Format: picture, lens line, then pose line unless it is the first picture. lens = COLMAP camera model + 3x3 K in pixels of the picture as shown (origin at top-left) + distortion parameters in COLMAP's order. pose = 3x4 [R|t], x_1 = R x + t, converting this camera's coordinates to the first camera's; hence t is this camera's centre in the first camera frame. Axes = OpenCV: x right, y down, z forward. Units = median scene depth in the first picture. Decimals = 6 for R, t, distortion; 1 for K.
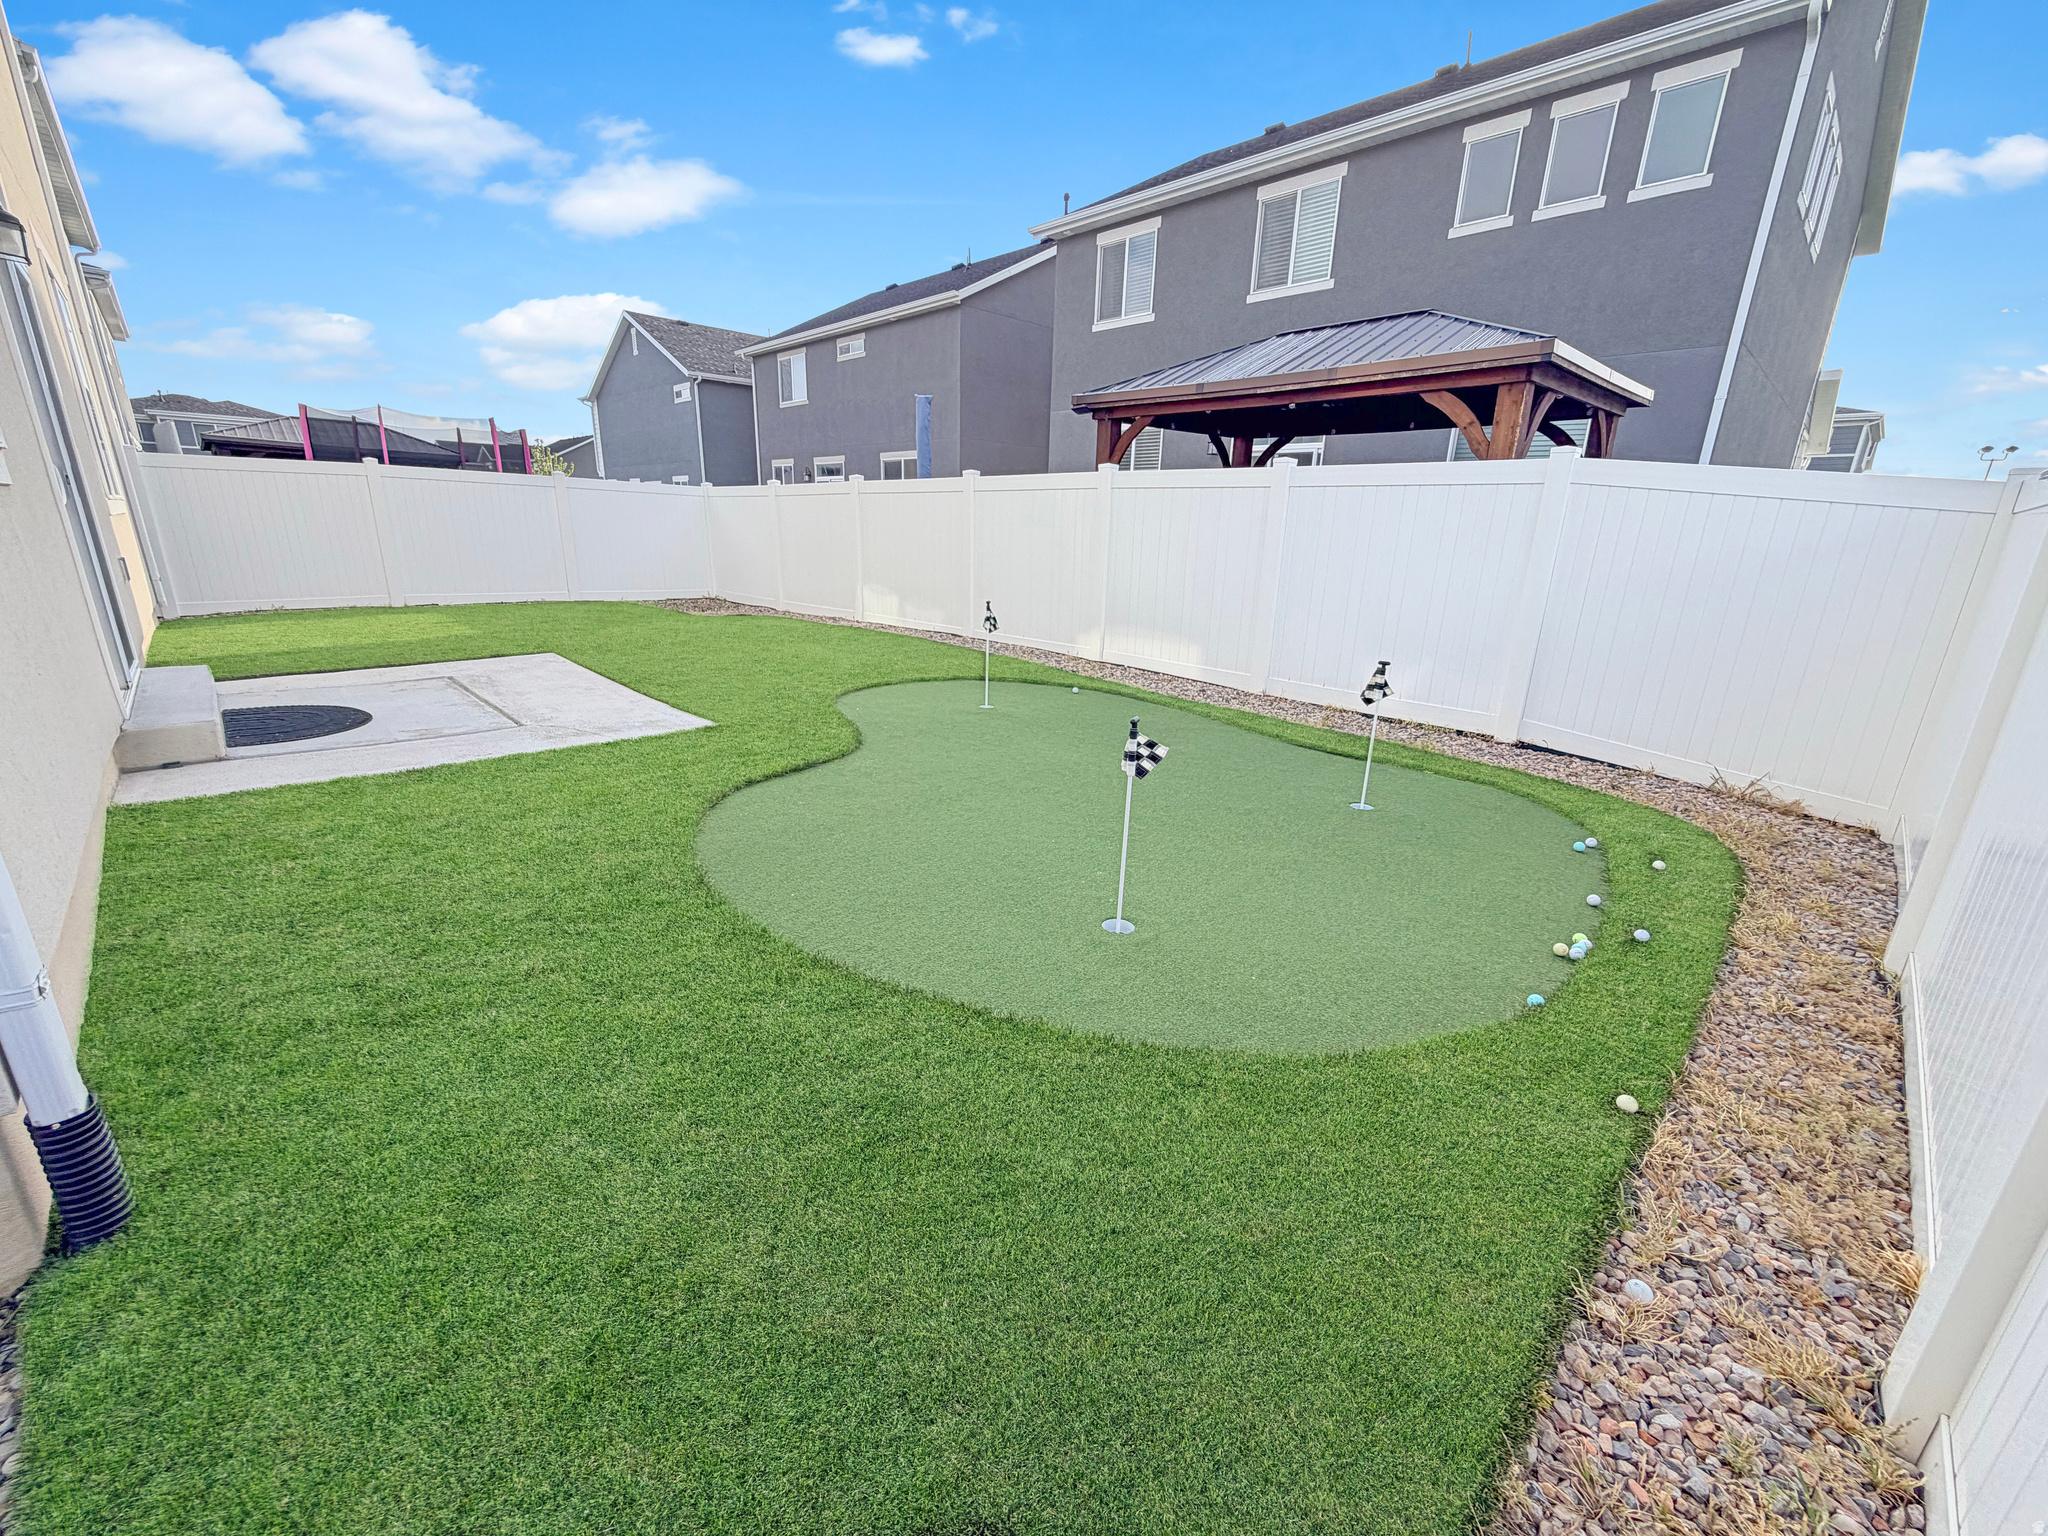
lens RADIAL K [[810.9, 0, 1024.0], [0, 810.9, 768.0], [0, 0, 1]] dist [0.000518, -0.000629]
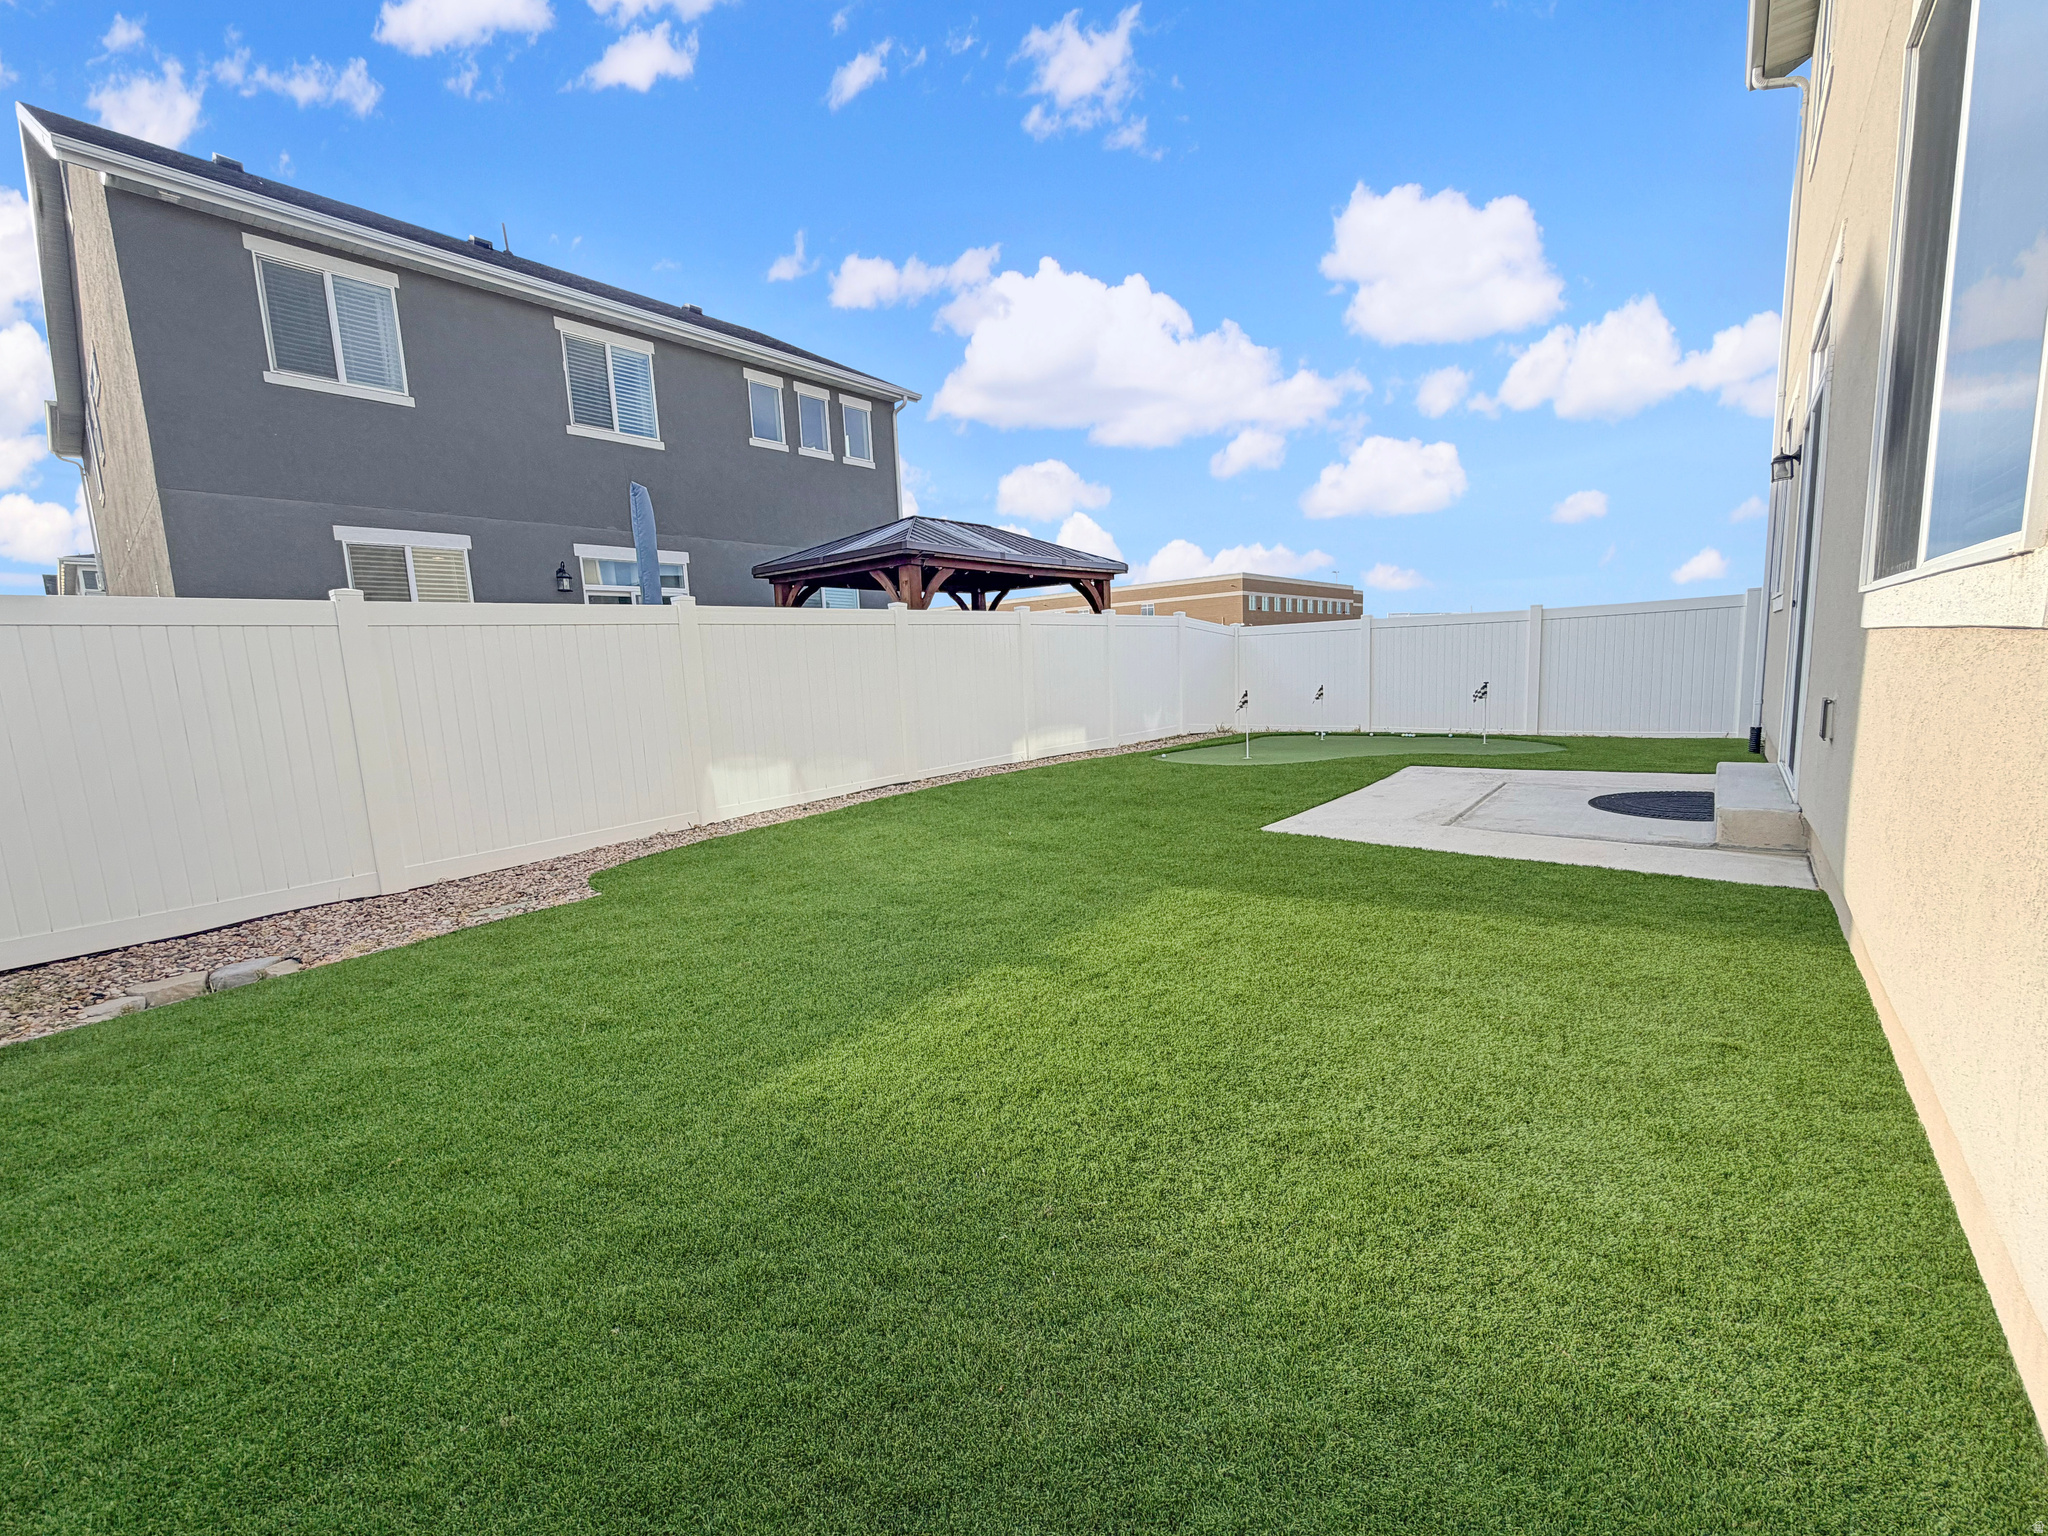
lens RADIAL K [[810.9, 0, 1024.0], [0, 810.9, 768.0], [0, 0, 1]] dist [0.000518, -0.000629]
pose [[-0.104502, -0.157346, 0.981999, -0.904438], [0.328122, 0.926661, 0.183398, -0.276047], [-0.938837, 0.341381, -0.045209, 0.851745]]
